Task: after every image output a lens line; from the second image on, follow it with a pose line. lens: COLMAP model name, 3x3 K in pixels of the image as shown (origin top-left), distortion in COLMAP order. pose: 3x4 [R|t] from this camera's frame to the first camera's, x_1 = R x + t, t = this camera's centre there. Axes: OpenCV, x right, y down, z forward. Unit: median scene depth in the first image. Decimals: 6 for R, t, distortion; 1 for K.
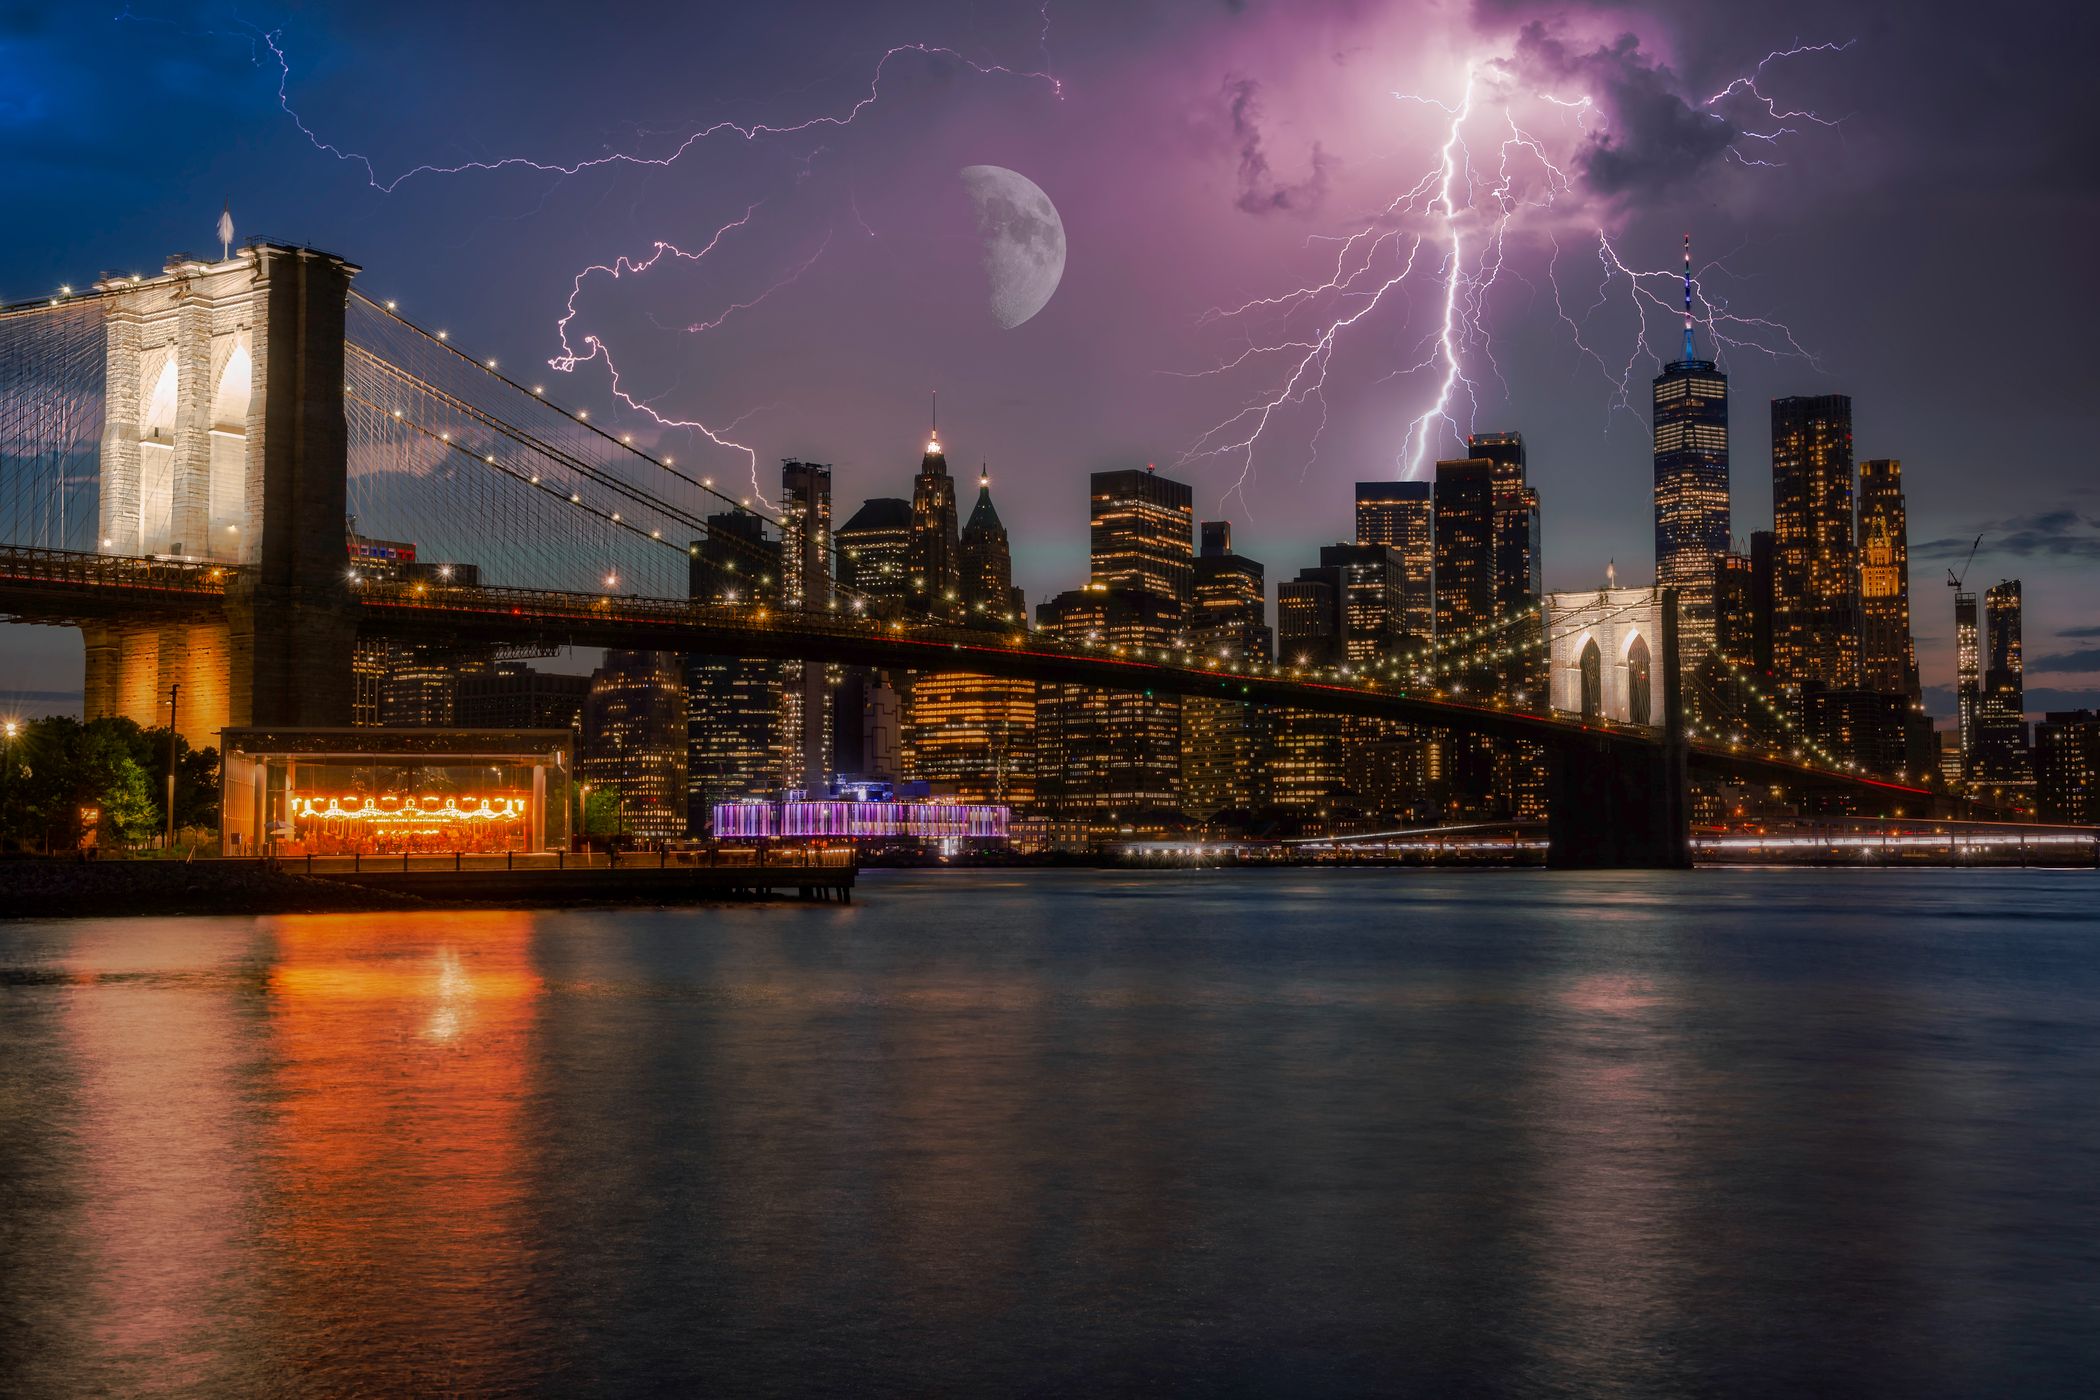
lens RADIAL K [[2439.3, 0, 1071.7], [0, 2439.3, 666.3], [0, 0, 1]] dist [0.008594, 0.006824]
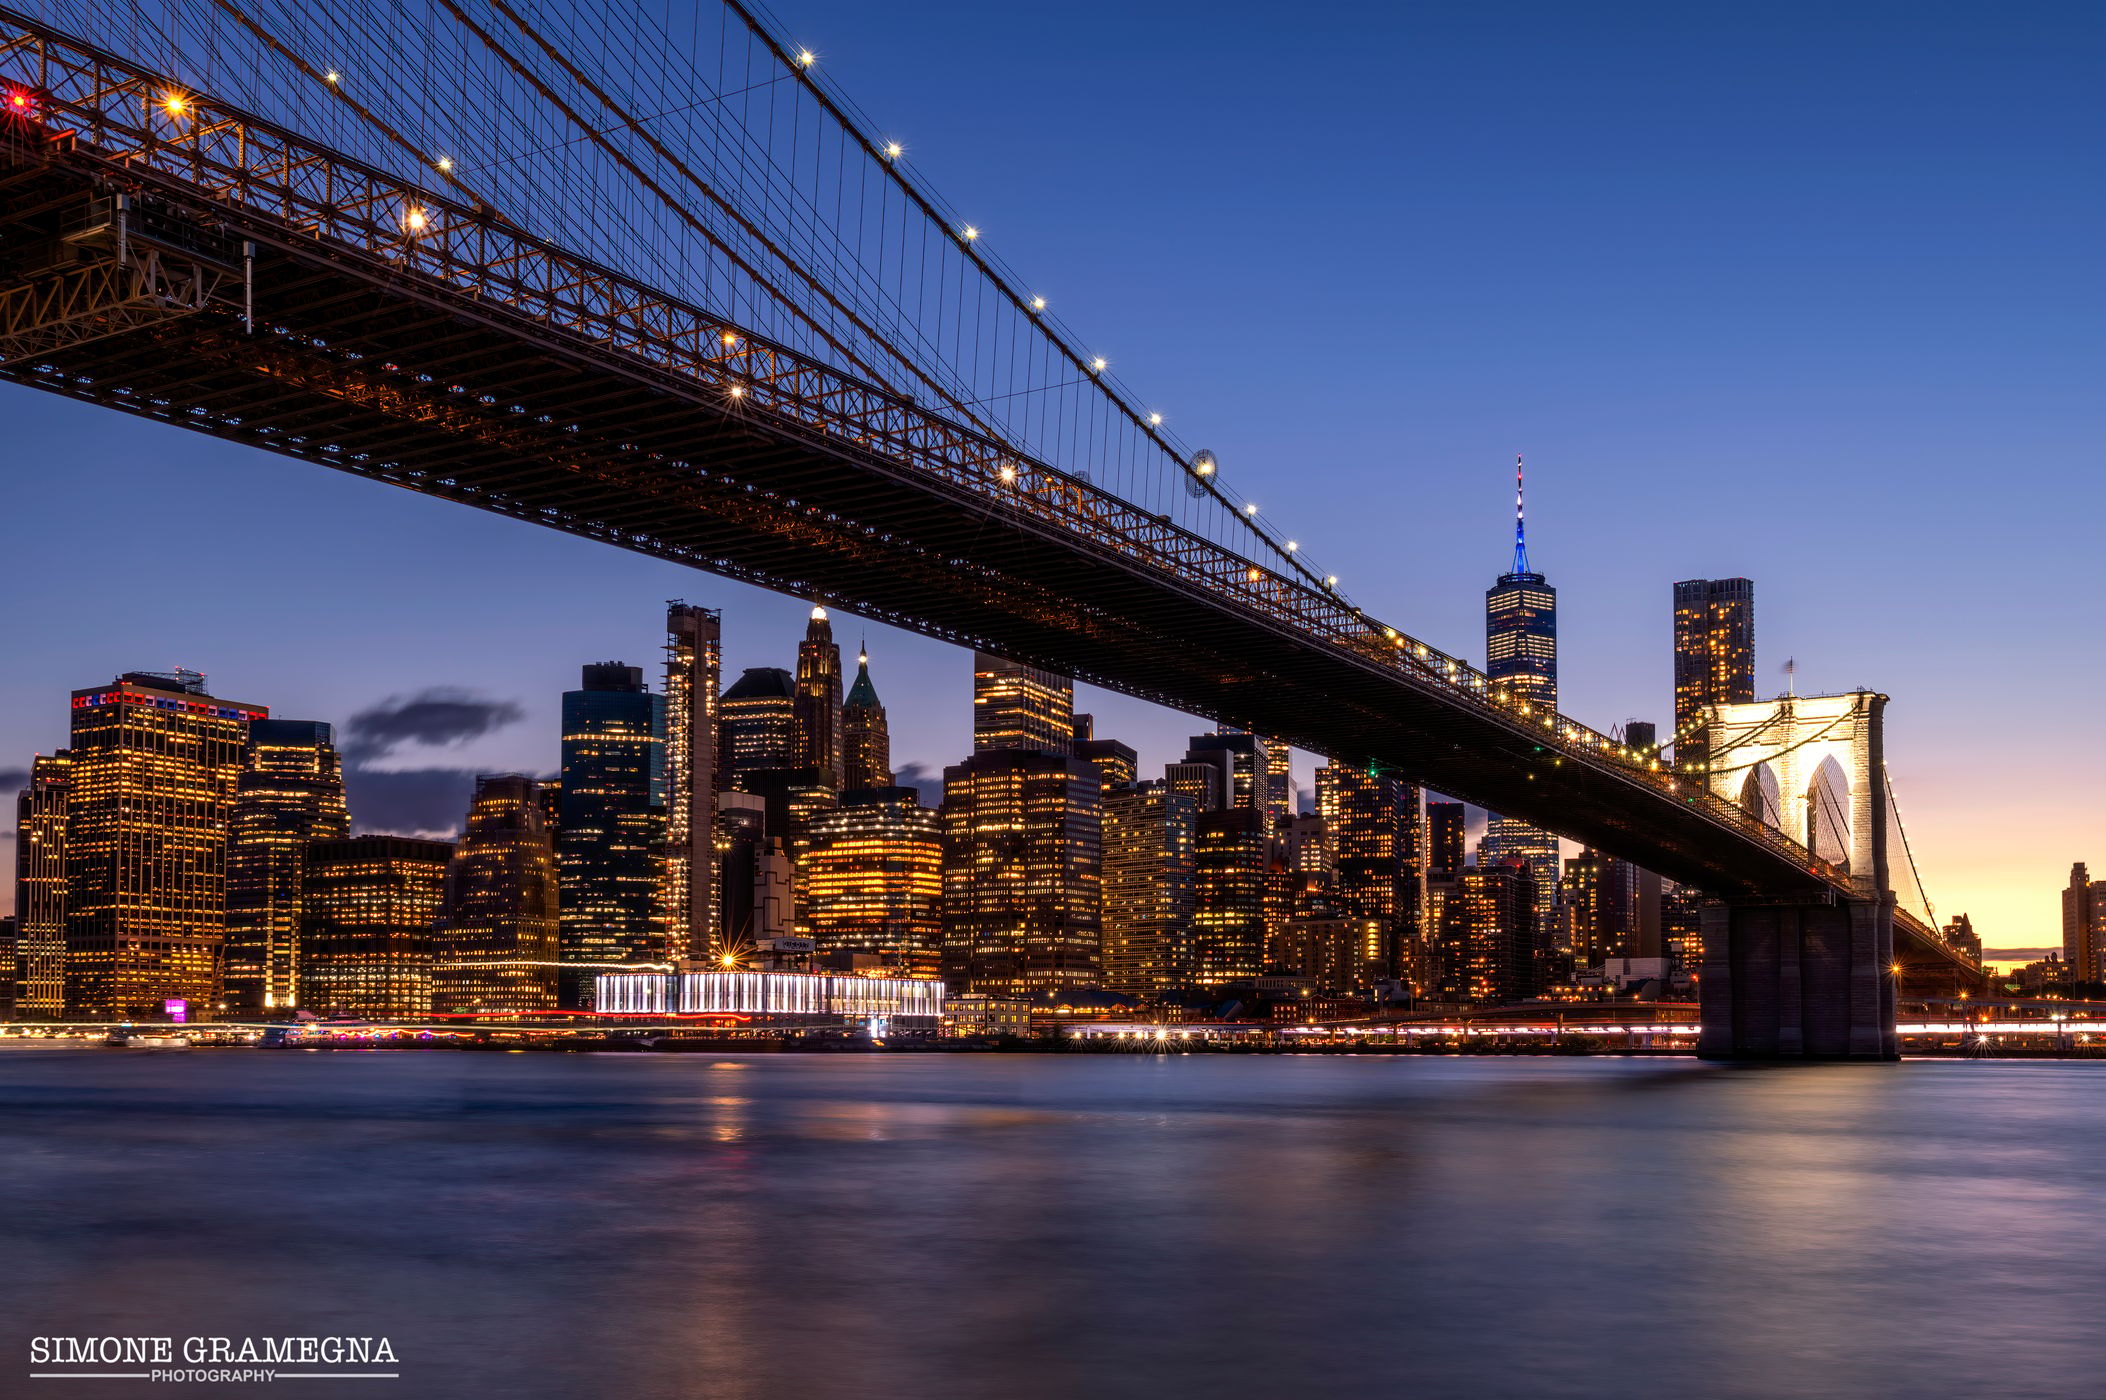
lens RADIAL K [[2142.7, 0, 1067.0], [0, 2142.7, 968.2], [0, 0, 1]] dist [-0.001185, 0.001312]
pose [[0.996728, 0.010094, 0.080191, -0.032403], [-0.013685, 0.998922, 0.044367, 0.014167], [-0.079657, -0.045319, 0.995792, 0.185166]]
